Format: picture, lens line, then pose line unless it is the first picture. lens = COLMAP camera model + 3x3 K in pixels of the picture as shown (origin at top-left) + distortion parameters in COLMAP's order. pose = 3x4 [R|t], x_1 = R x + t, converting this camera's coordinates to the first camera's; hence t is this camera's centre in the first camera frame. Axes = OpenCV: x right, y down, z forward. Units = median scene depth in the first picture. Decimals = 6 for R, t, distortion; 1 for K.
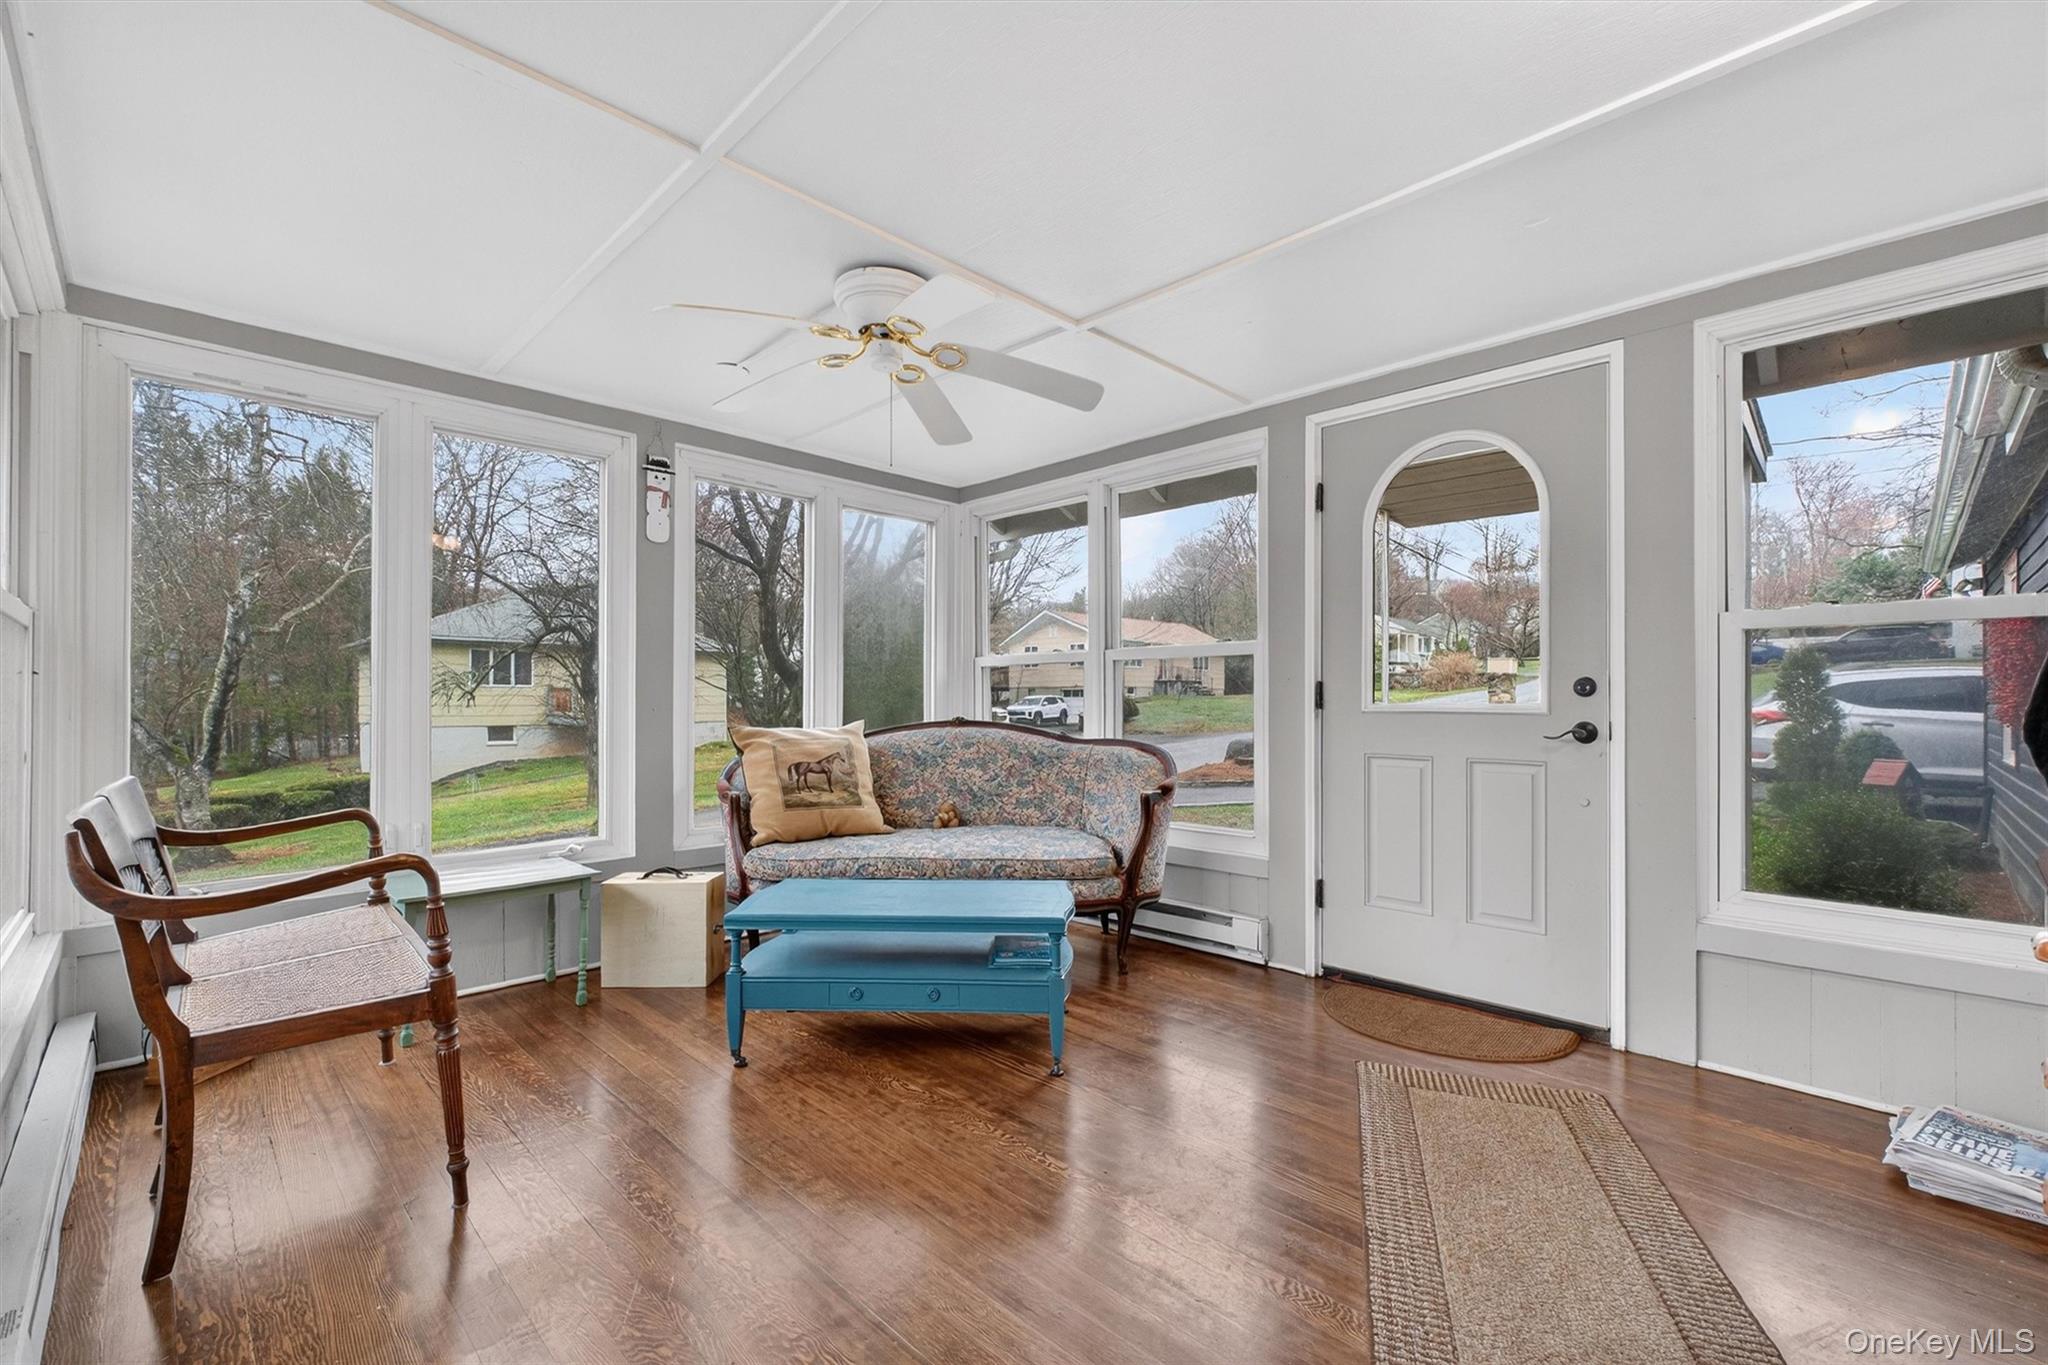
lens RADIAL K [[873.3, 0, 1024.0], [0, 873.3, 682.5], [0, 0, 1]] dist [0.000185, 0.000030]
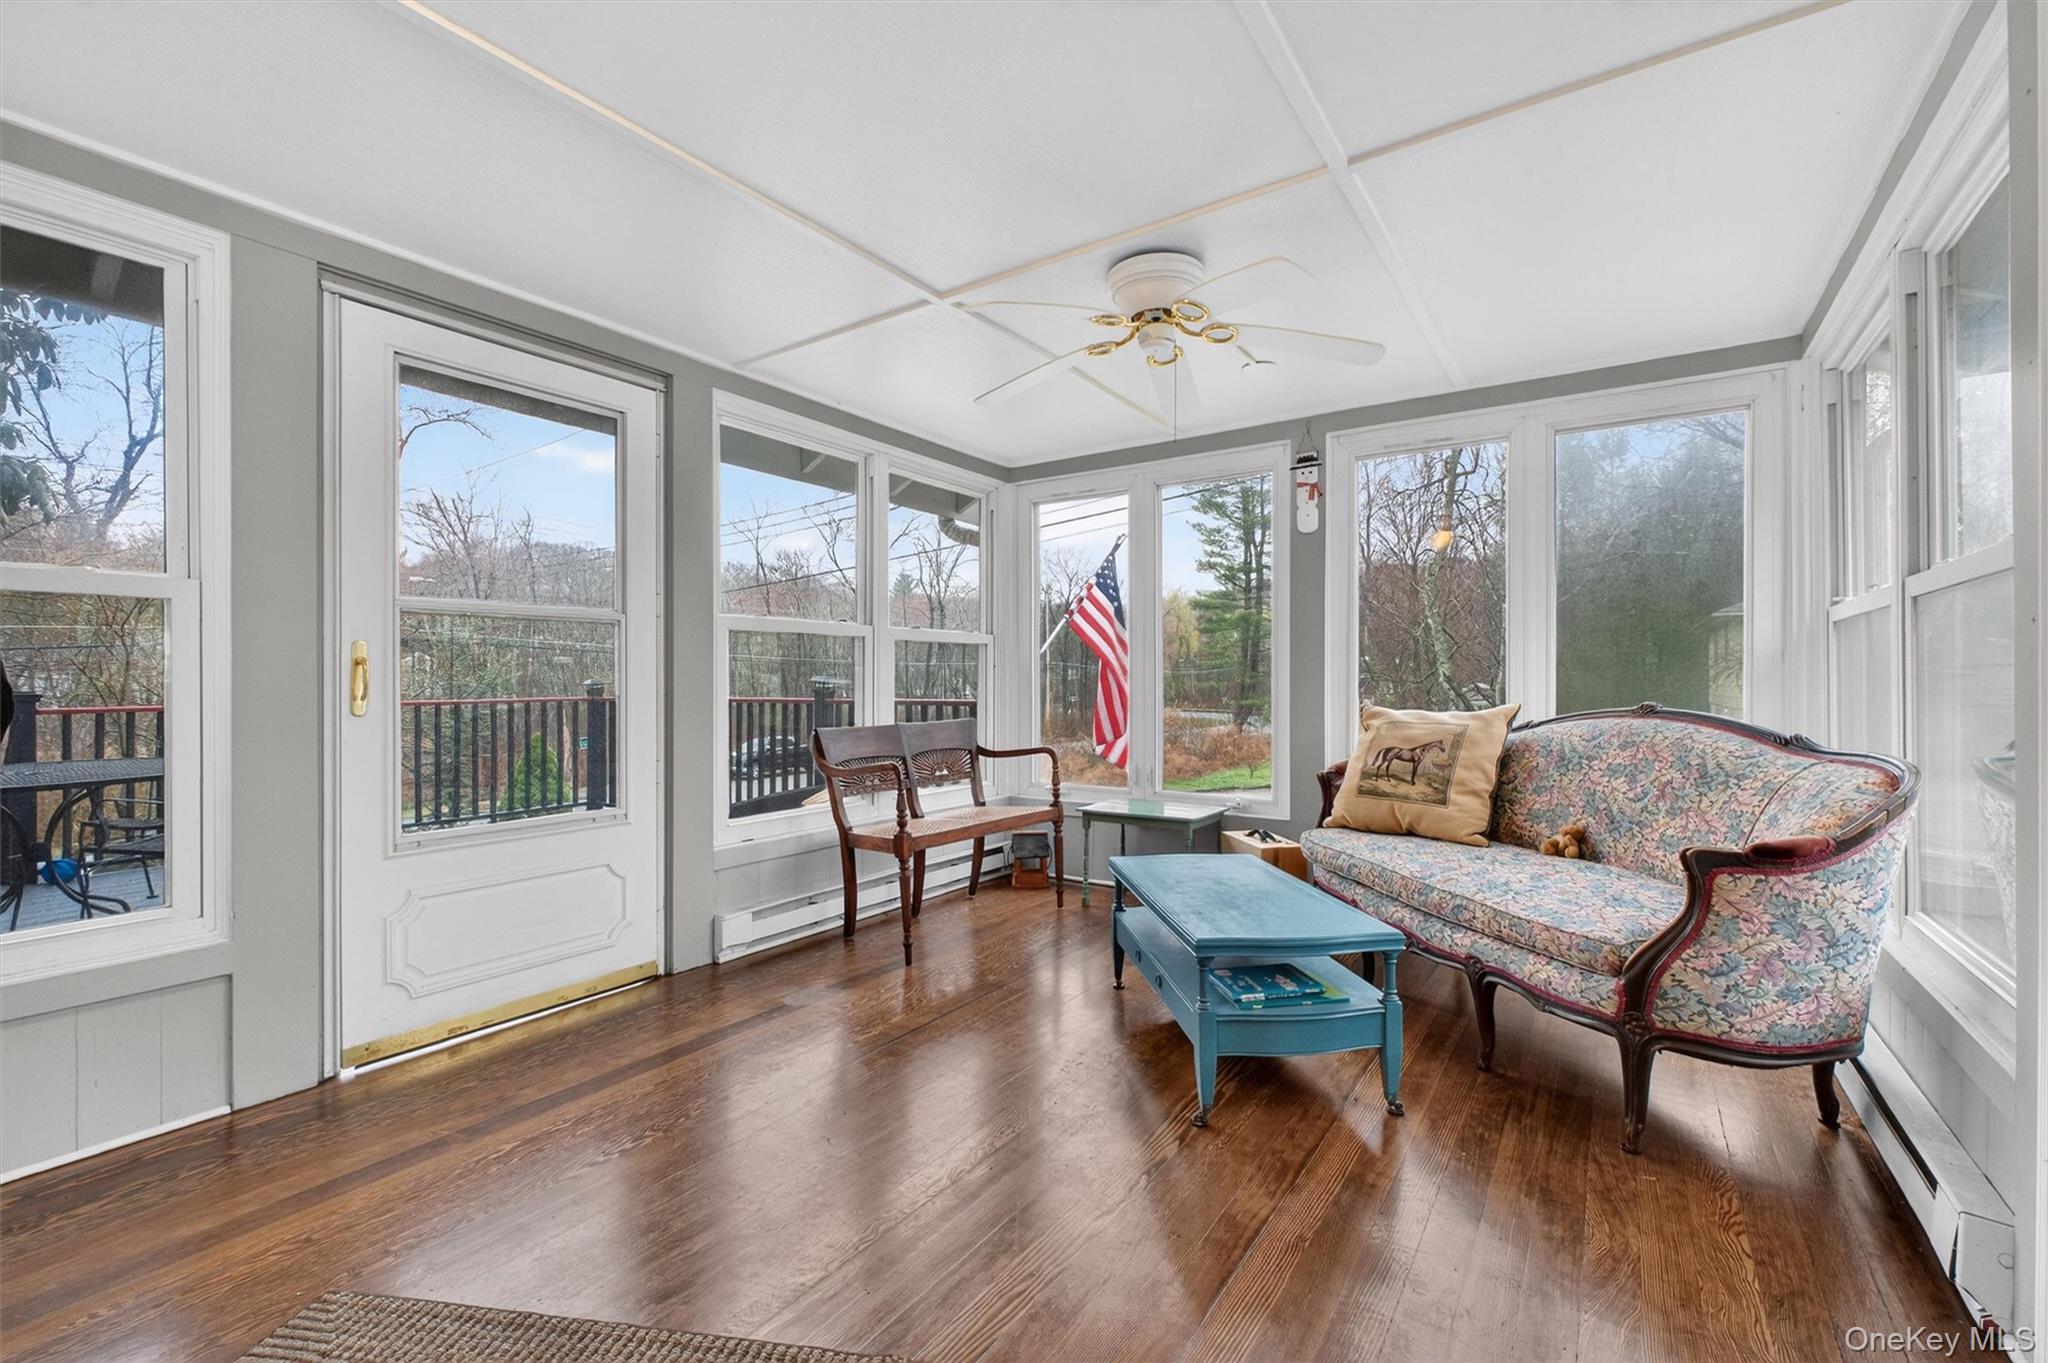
lens RADIAL K [[844.2, 0, 1024.0], [0, 844.2, 681.5], [0, 0, 1]] dist [0.000428, 0.000123]
pose [[0.170769, -0.006908, -0.985287, 0.544051], [0.013298, 0.999900, -0.004706, 0.022219], [0.985221, -0.012299, 0.170844, 0.480517]]
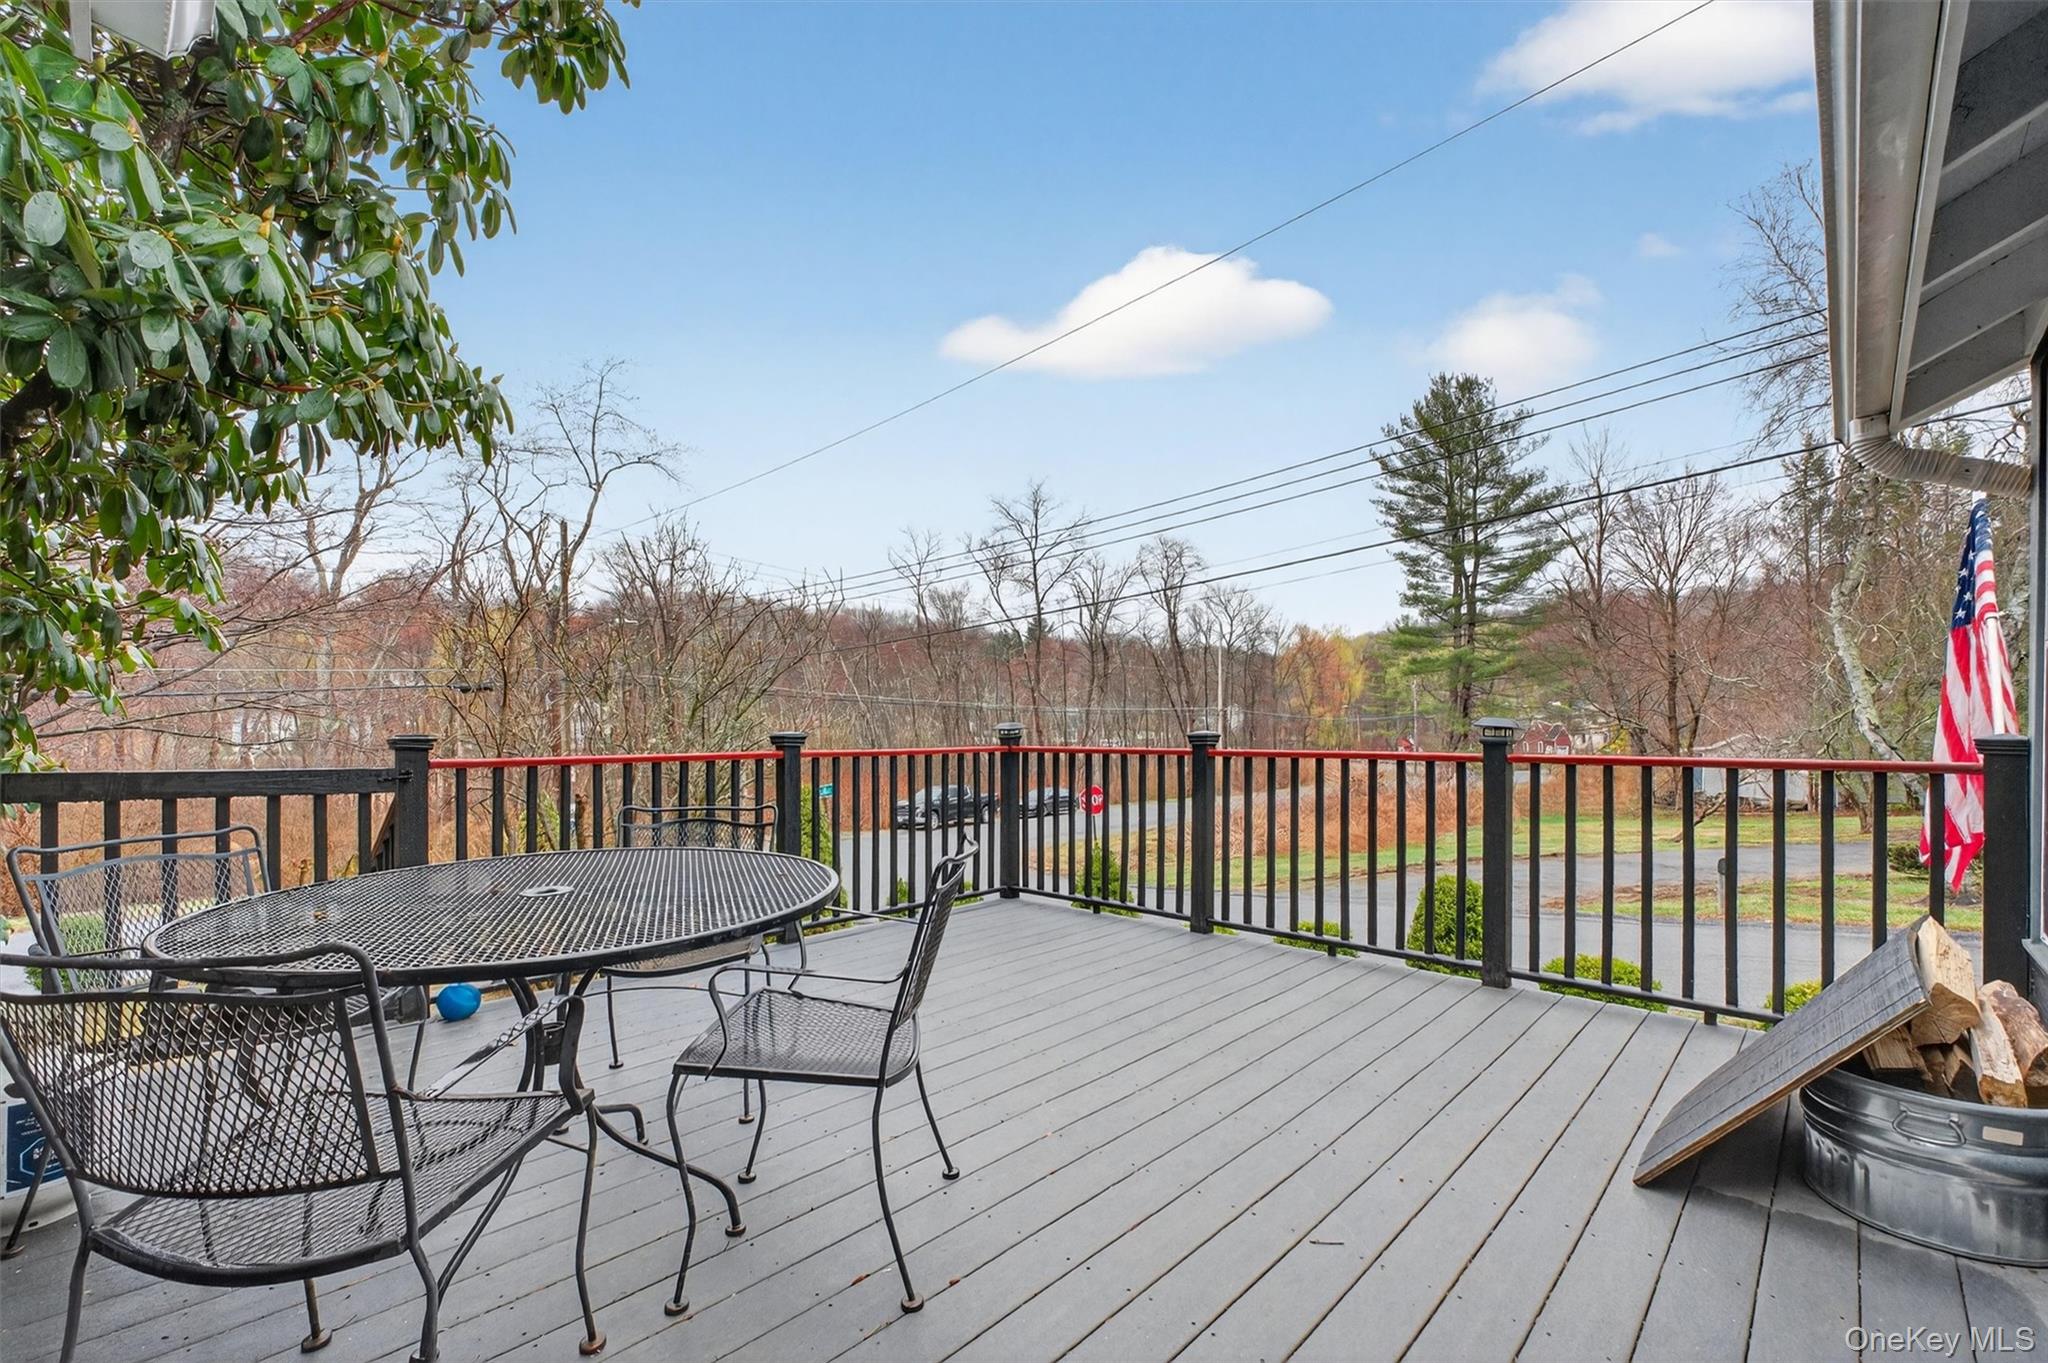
lens RADIAL K [[869.0, 0, 1027.0], [0, 869.0, 723.9], [0, 0, 1]] dist [-0.000606, -0.000446]
pose [[0.028067, -0.011000, -0.999546, 0.502127], [0.006856, 0.999918, -0.010812, 0.021620], [0.999583, -0.006549, 0.028141, 0.434209]]
